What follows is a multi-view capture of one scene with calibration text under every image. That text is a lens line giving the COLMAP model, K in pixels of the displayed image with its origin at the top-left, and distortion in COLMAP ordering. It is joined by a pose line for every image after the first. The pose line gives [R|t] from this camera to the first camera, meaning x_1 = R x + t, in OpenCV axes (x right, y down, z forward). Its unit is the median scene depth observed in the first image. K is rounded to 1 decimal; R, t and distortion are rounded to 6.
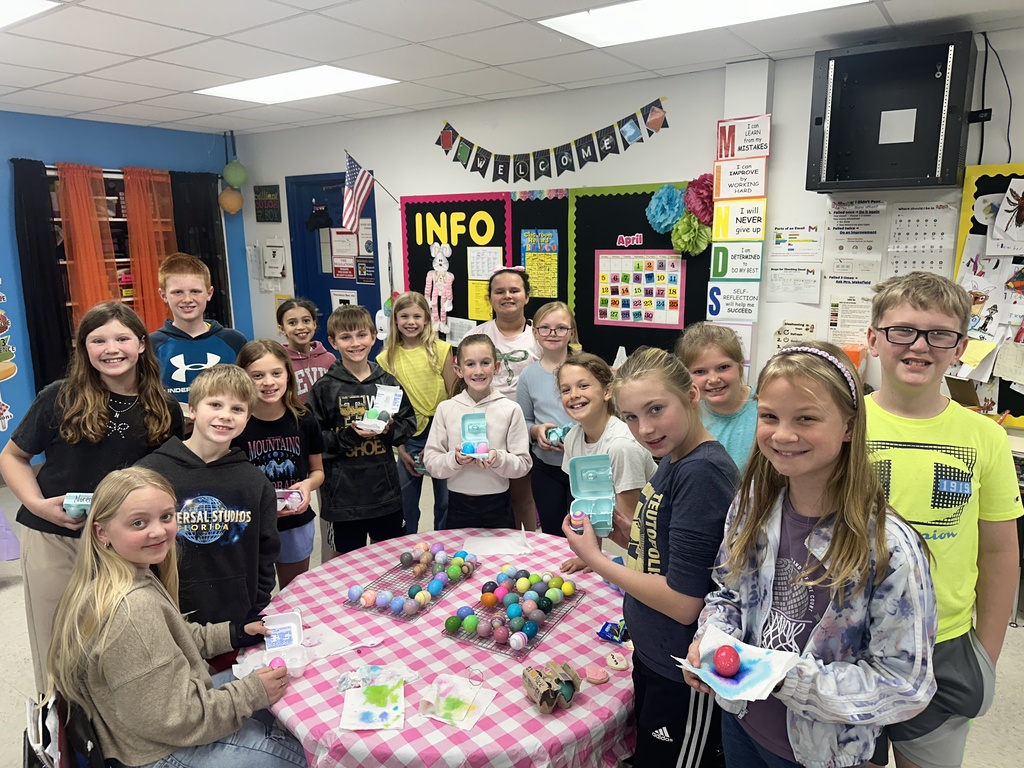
lens RADIAL K [[755.9, 0, 512.0], [0, 755.9, 384.0], [0, 0, 1]] dist [0.059223, -0.067846]
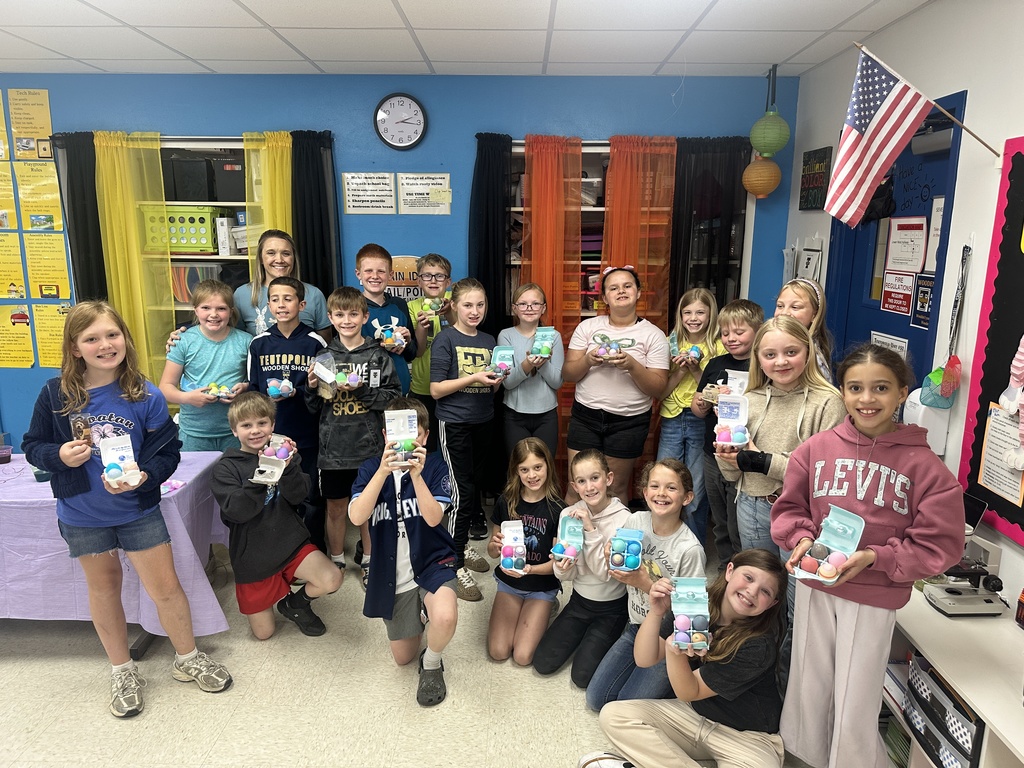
lens RADIAL K [[755.9, 0, 512.0], [0, 755.9, 384.0], [0, 0, 1]] dist [0.059223, -0.067846]
pose [[0.536344, 0.174455, -0.825772, 0.082853], [-0.182747, 0.979198, 0.088173, -0.096332], [0.823977, 0.103617, 0.557069, 0.529649]]
